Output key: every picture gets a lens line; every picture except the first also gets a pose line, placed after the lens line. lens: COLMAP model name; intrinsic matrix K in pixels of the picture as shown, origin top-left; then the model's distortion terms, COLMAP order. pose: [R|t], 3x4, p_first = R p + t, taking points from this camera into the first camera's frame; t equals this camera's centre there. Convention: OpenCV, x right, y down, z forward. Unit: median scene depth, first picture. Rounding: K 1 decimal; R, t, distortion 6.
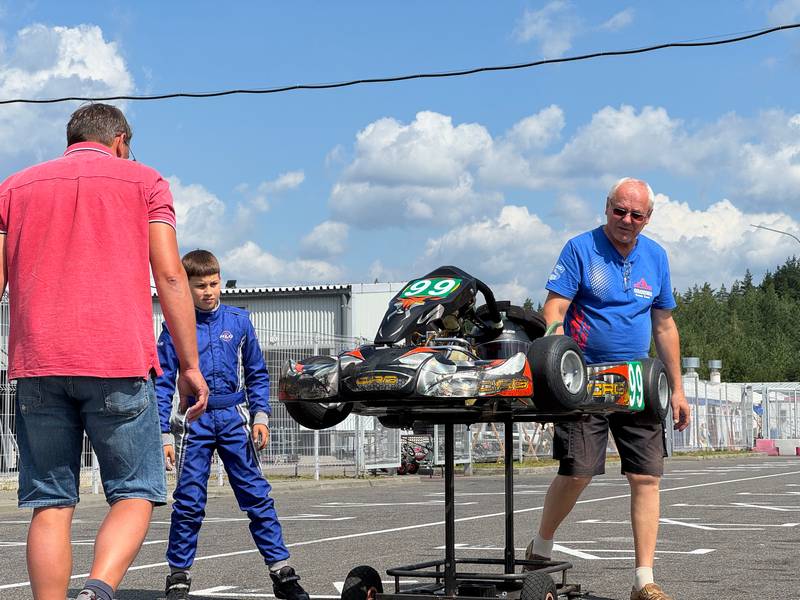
lens RADIAL K [[1777.7, 0, 400.0], [0, 1777.7, 300.0], [0, 0, 1]] dist [0.105783, 0.543246]
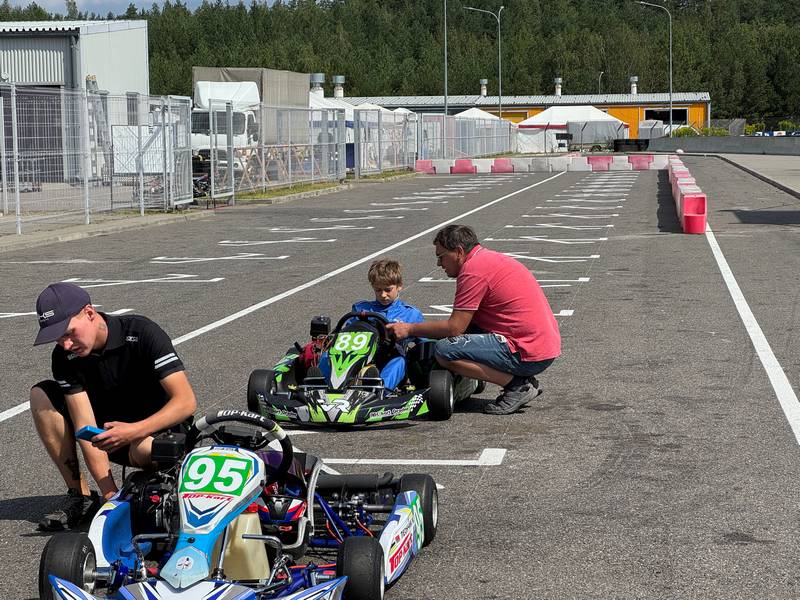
lens RADIAL K [[1777.7, 0, 400.0], [0, 1777.7, 300.0], [0, 0, 1]] dist [0.105783, 0.543246]
pose [[0.974138, -0.026481, 0.224399, -0.068277], [-0.010883, 0.986458, 0.163654, -0.019844], [-0.225694, -0.161863, 0.960657, -0.102017]]
